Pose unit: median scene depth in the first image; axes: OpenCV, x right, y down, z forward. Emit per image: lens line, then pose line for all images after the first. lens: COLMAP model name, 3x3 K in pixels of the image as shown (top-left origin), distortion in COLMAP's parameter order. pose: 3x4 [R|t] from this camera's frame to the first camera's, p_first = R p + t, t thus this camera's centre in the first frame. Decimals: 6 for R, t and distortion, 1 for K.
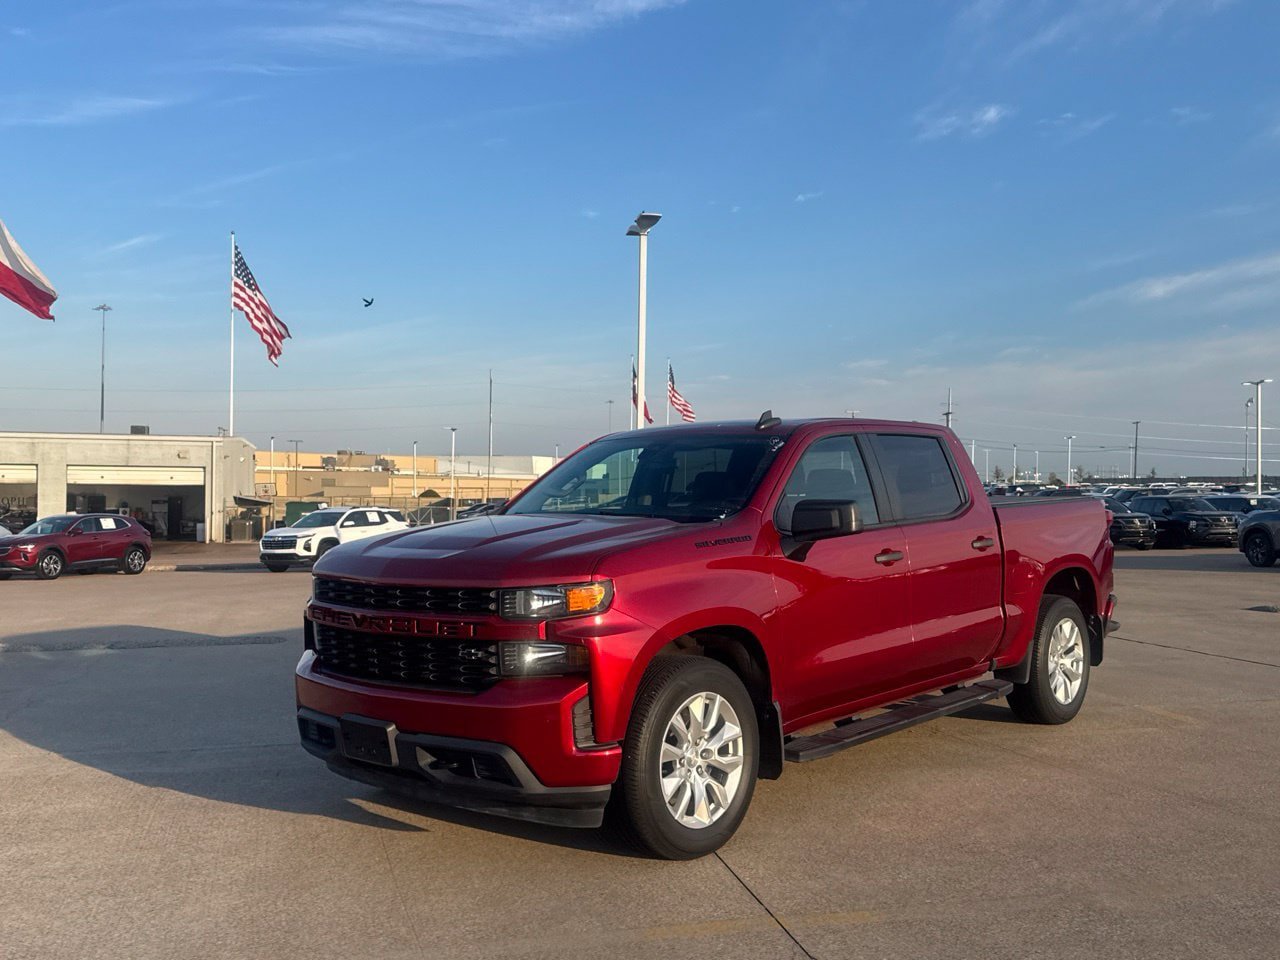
lens RADIAL K [[1200.3, 0, 632.0], [0, 1200.3, 481.2], [0, 0, 1]] dist [0.208774, -0.472438]
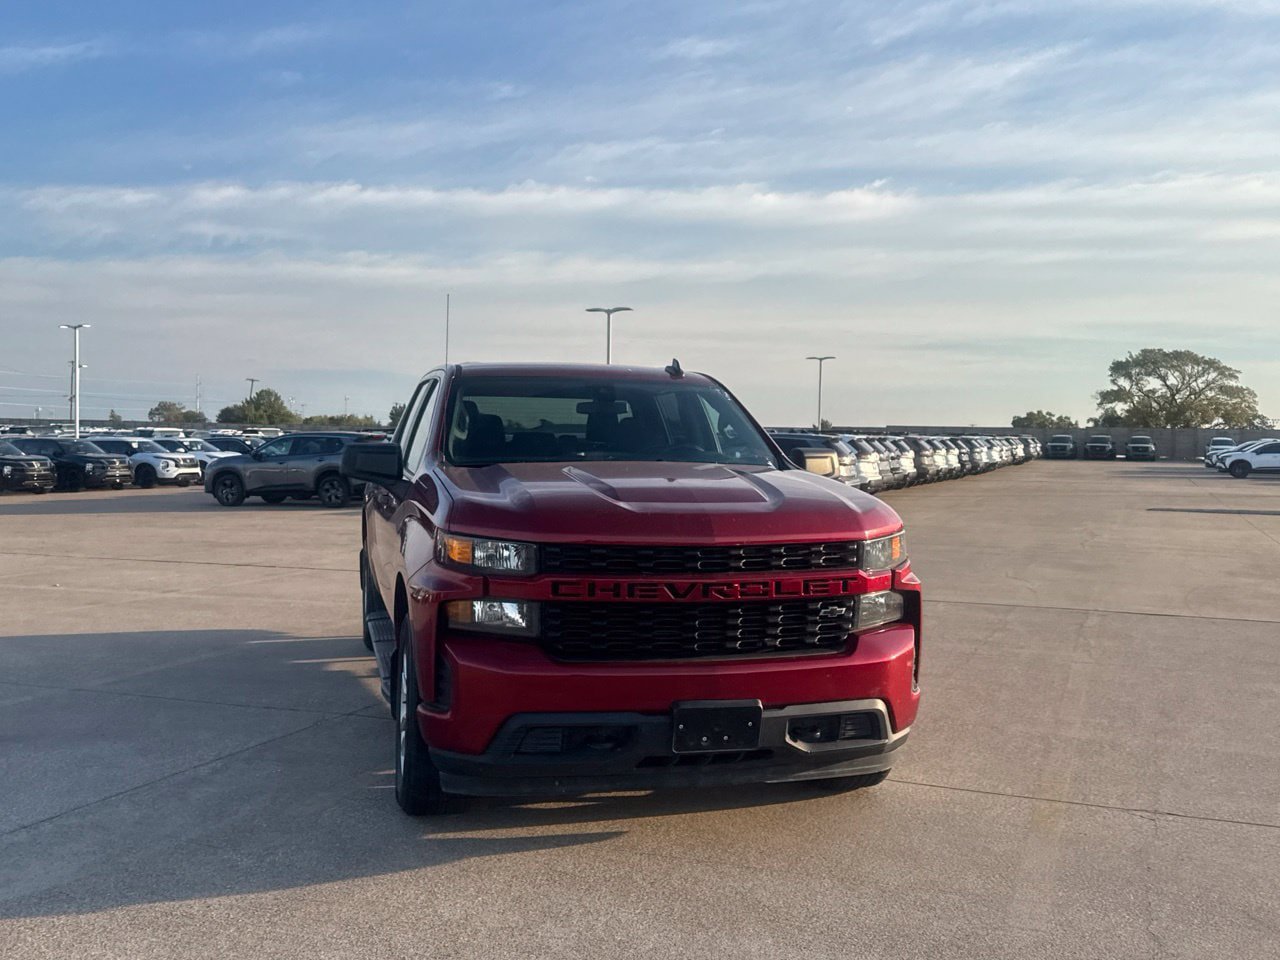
lens RADIAL K [[1200.3, 0, 632.0], [0, 1200.3, 481.2], [0, 0, 1]] dist [0.208774, -0.472438]
pose [[0.560945, -0.015484, 0.827708, -0.842559], [-0.023832, 0.999109, 0.034841, 0.010785], [-0.827510, -0.039270, 0.560076, 0.513875]]
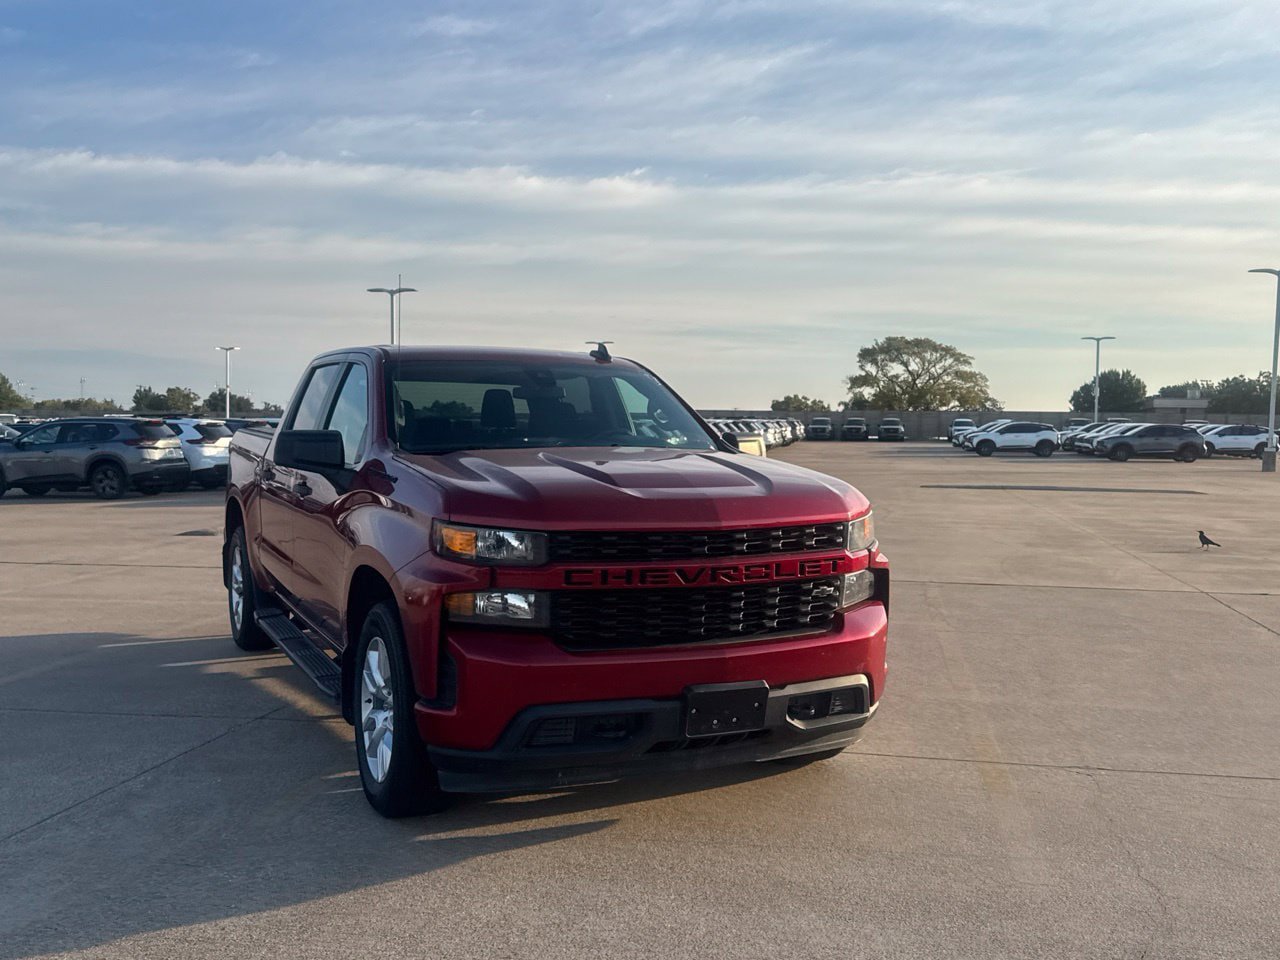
lens RADIAL K [[1200.3, 0, 632.0], [0, 1200.3, 481.2], [0, 0, 1]] dist [0.208774, -0.472438]
pose [[0.393913, -0.034055, 0.918517, -0.907256], [-0.016772, 0.998881, 0.044227, 0.013031], [-0.918995, -0.032827, 0.392901, 0.647159]]
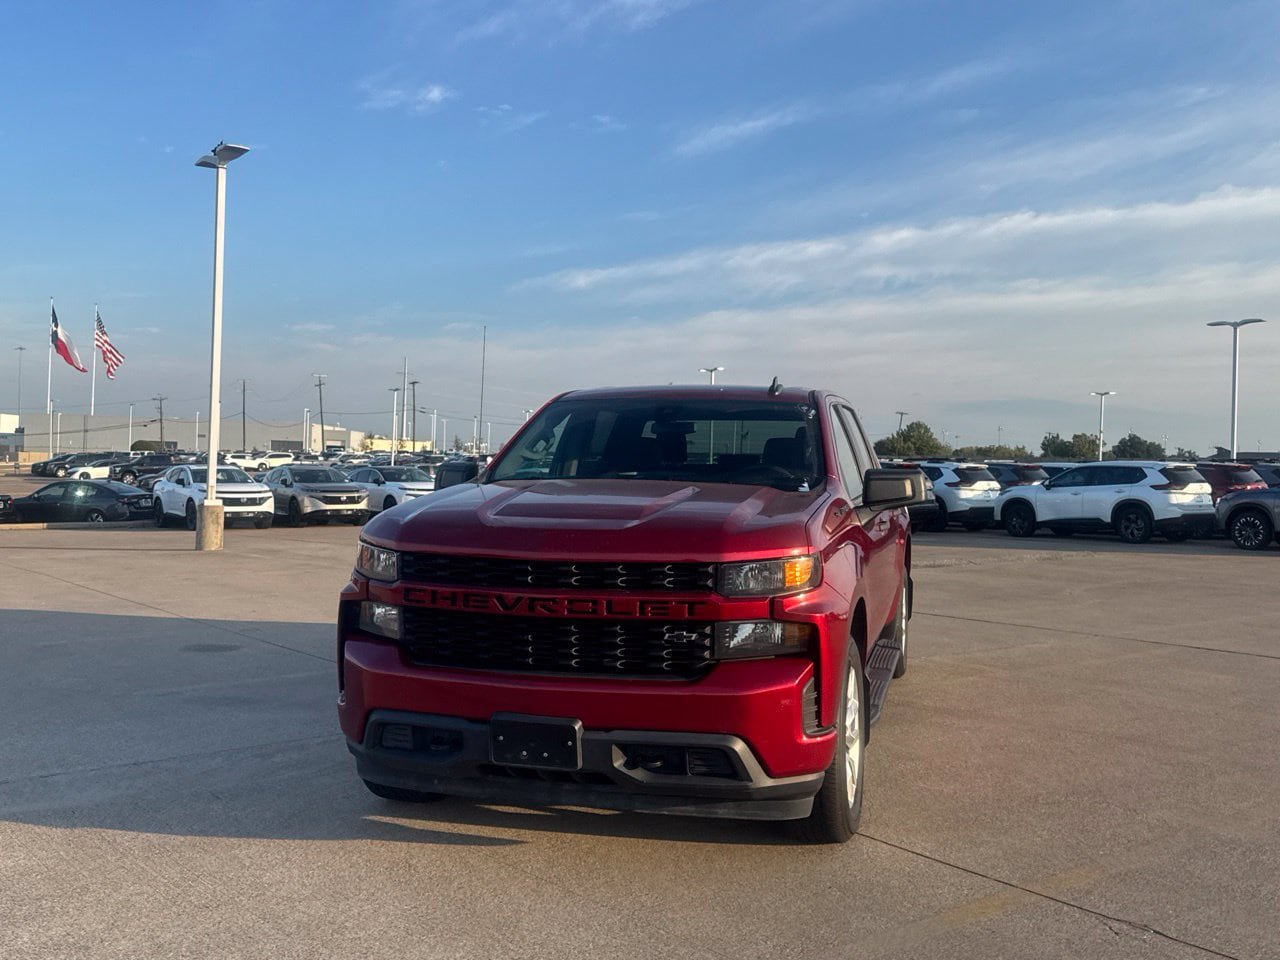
lens RADIAL K [[1200.3, 0, 633.6], [0, 1200.3, 469.6], [0, 0, 1]] dist [0.189179, -0.397598]
pose [[0.901726, 0.016650, 0.431986, -0.464569], [-0.024350, 0.999628, 0.012298, 0.008406], [-0.431621, -0.021608, 0.901796, 0.185321]]
